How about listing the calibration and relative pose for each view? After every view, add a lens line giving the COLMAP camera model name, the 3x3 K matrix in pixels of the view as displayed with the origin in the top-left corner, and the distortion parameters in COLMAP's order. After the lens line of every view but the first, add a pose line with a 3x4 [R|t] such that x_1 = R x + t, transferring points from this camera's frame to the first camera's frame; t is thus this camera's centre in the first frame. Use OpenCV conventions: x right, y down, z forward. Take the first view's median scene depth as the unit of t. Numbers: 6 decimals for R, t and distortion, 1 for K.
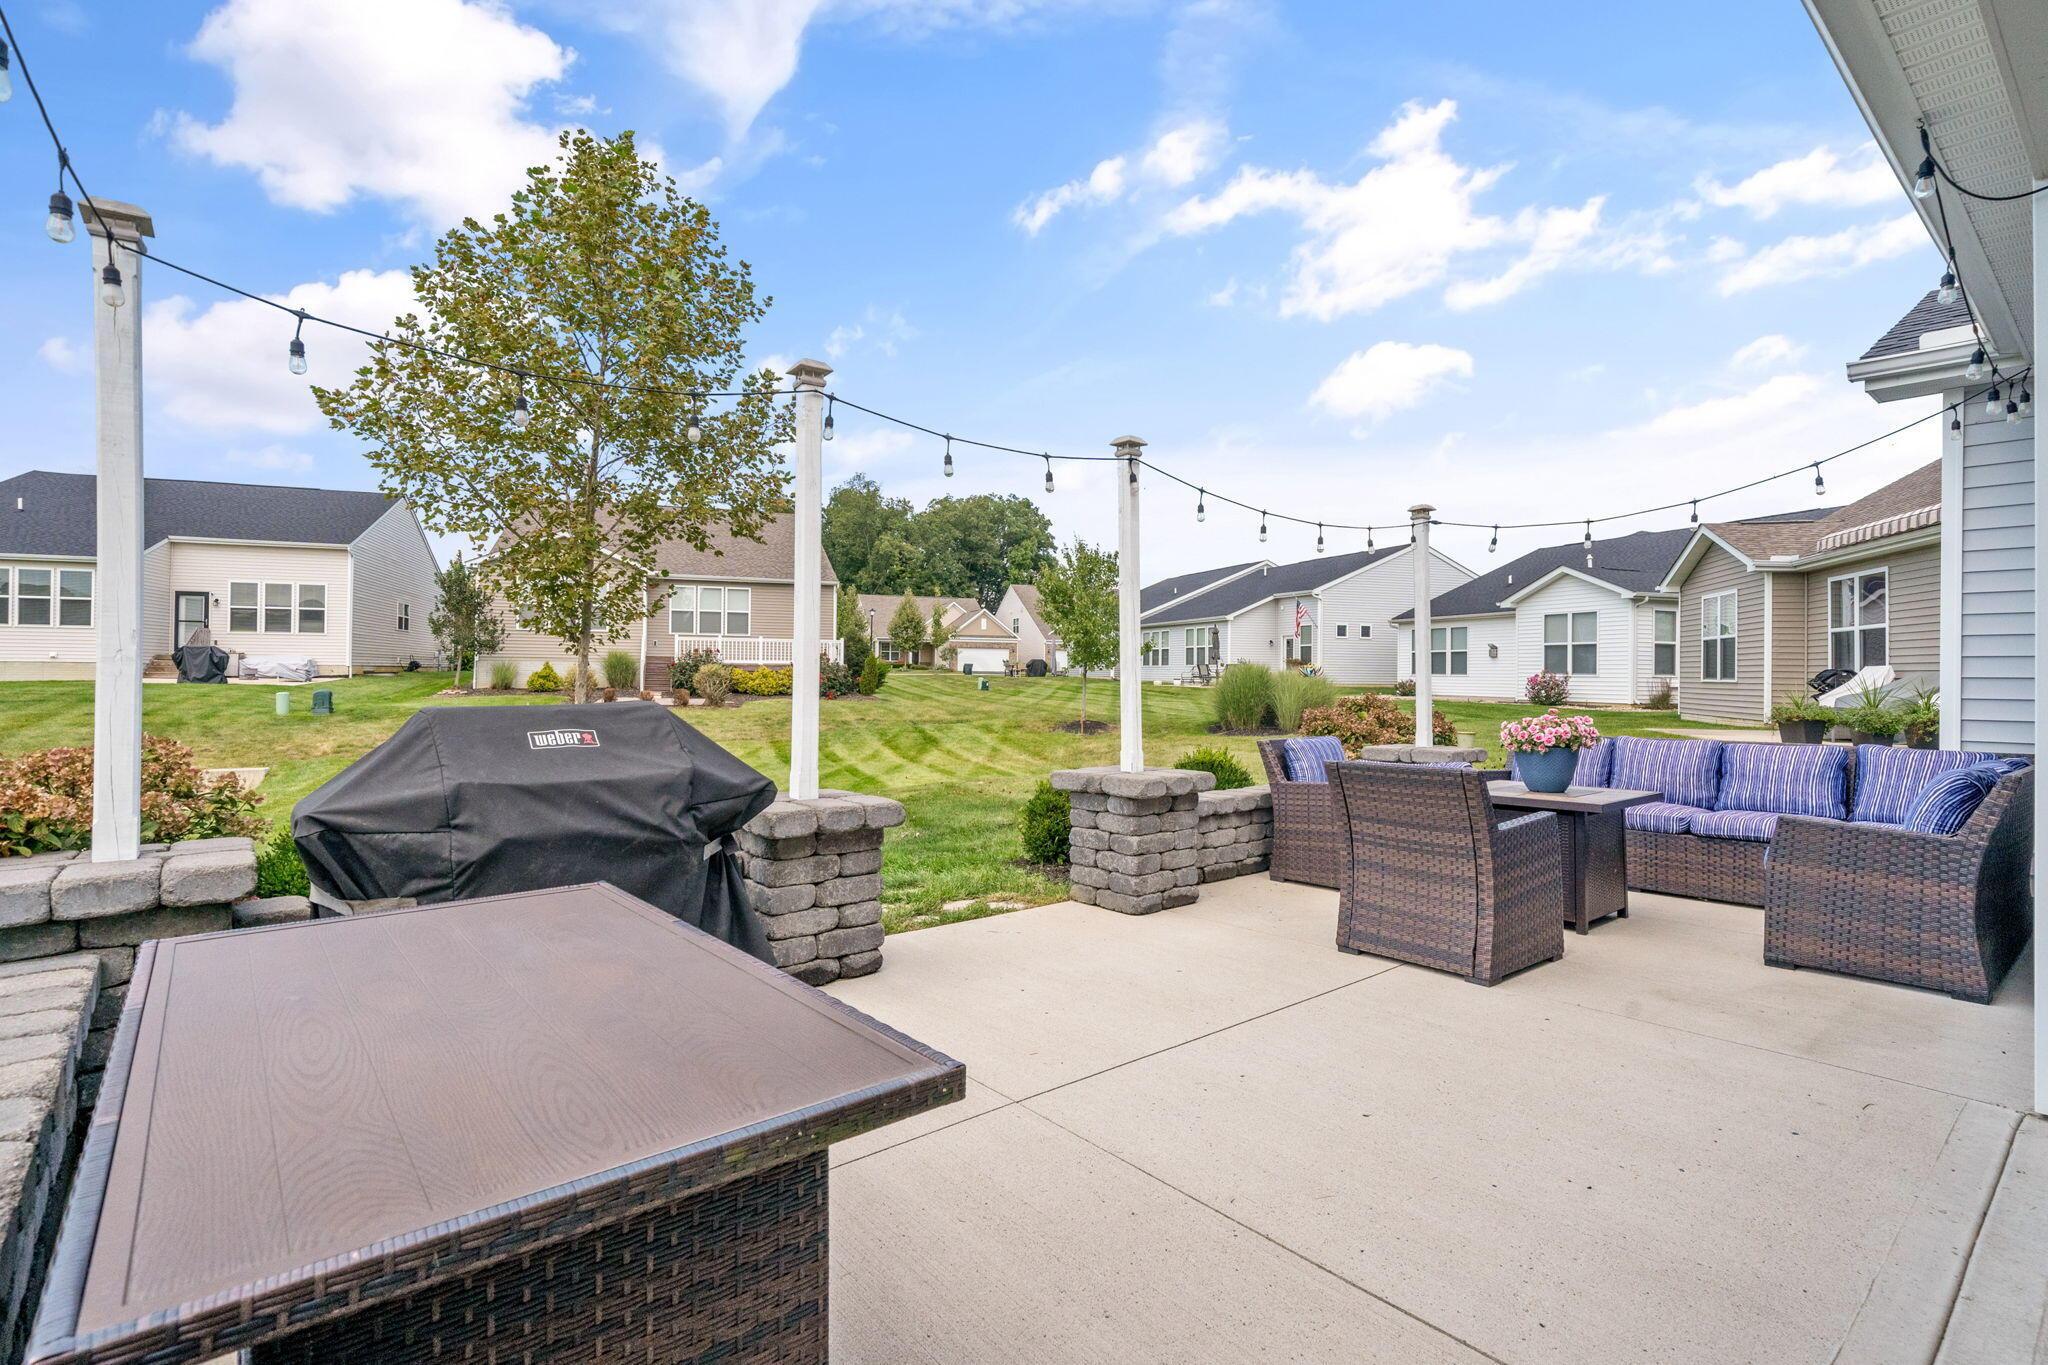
lens RADIAL K [[962.1, 0, 1023.0], [0, 962.1, 670.8], [0, 0, 1]] dist [0.000578, 0.001200]
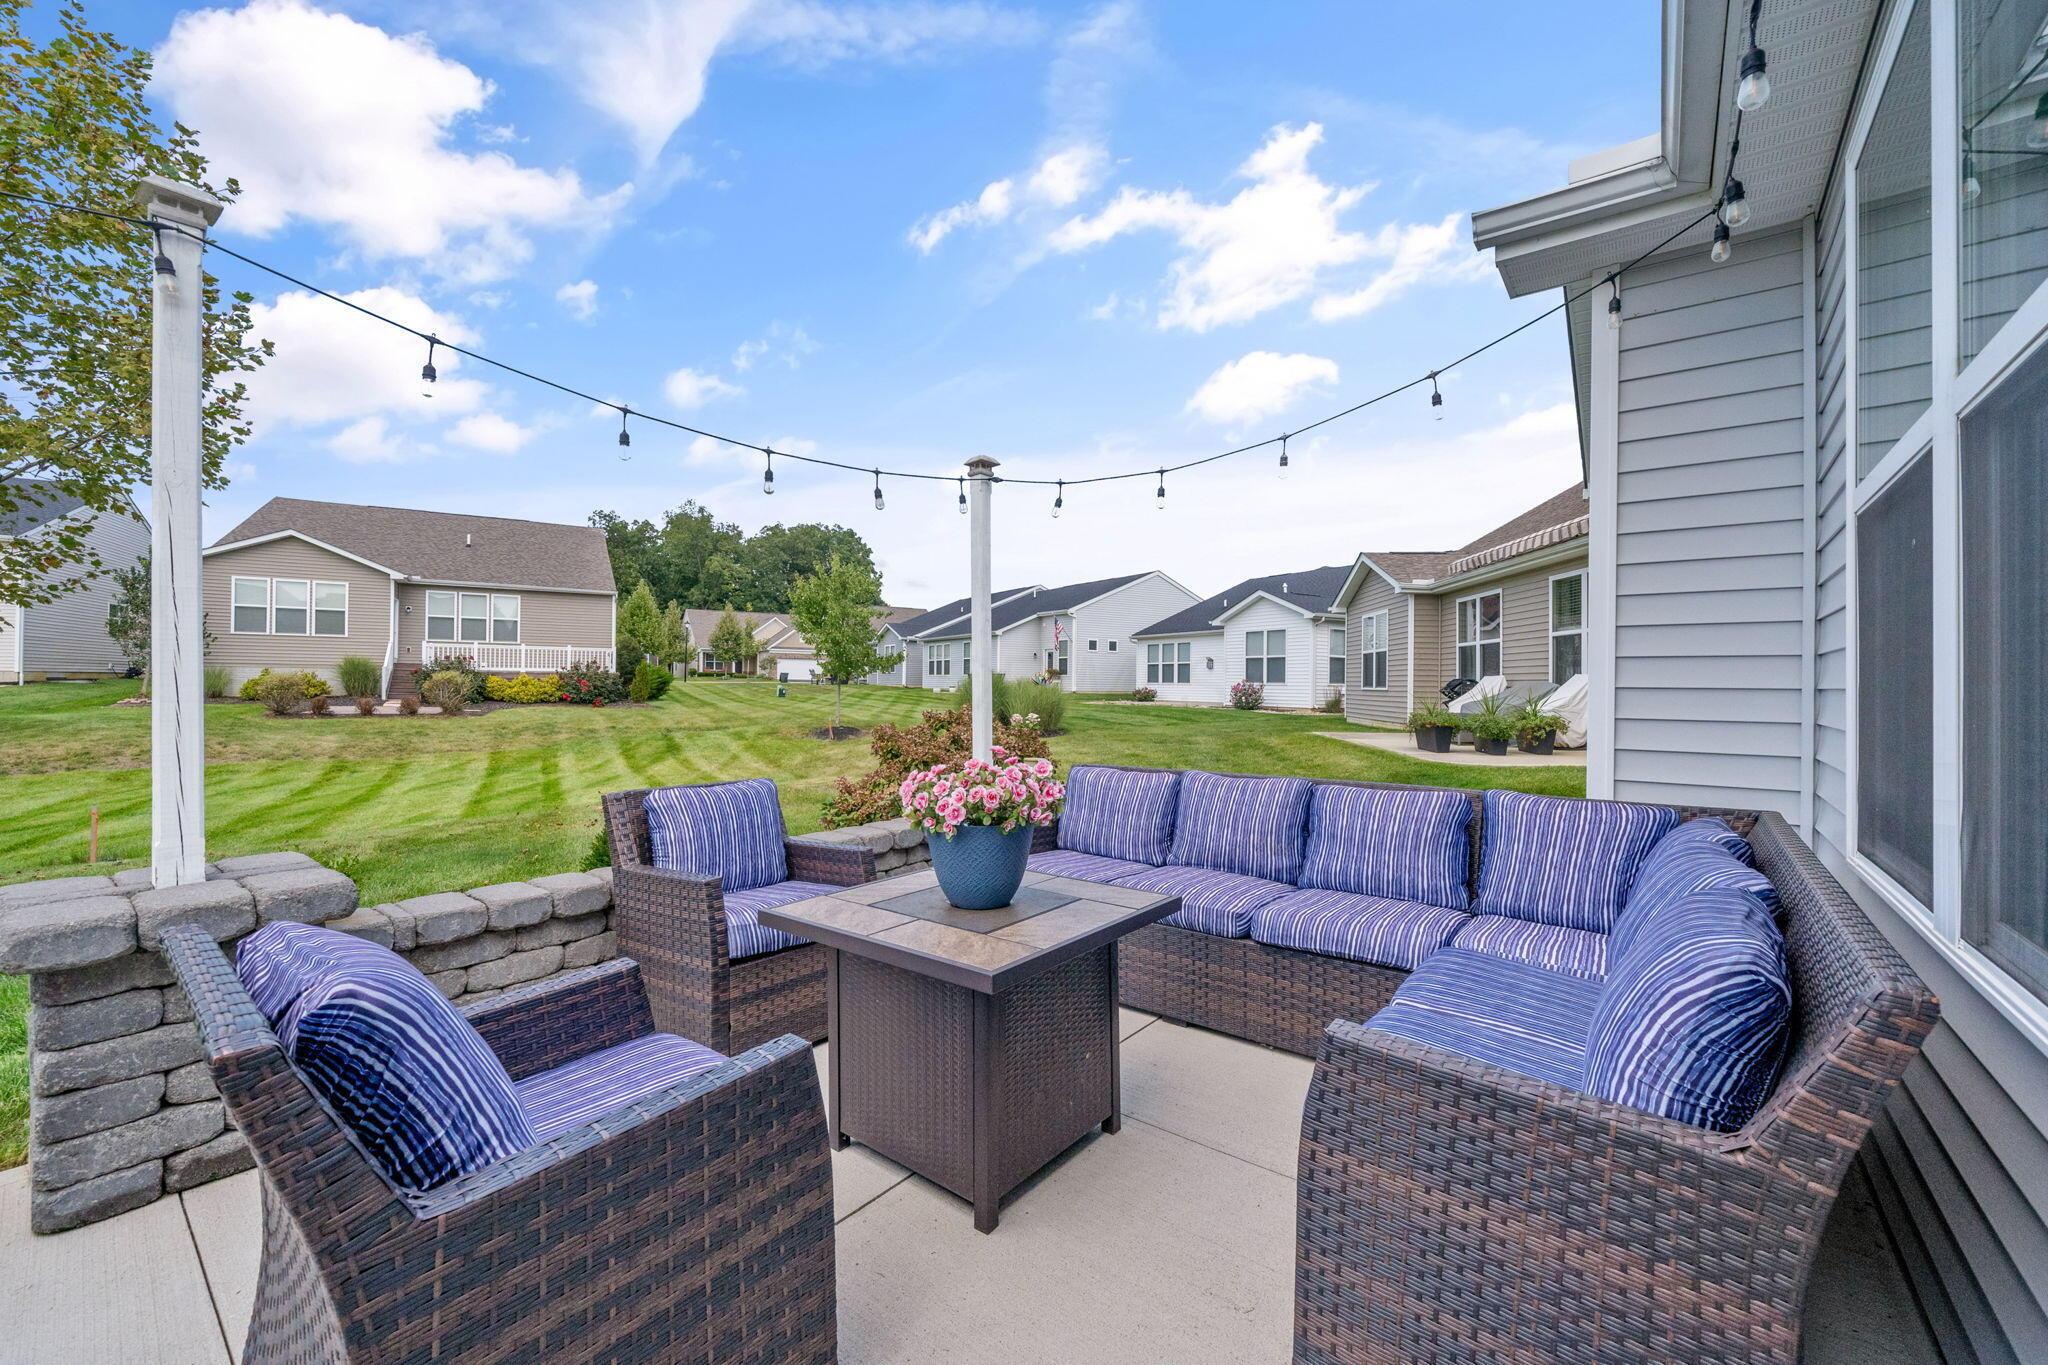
lens RADIAL K [[812.2, 0, 1024.0], [0, 812.2, 682.5], [0, 0, 1]] dist [-0.001952, -0.000235]
pose [[0.979090, 0.001776, 0.203422, 0.111330], [-0.002473, 0.999992, 0.003170, 0.000642], [-0.203414, -0.003606, 0.979086, 0.130216]]
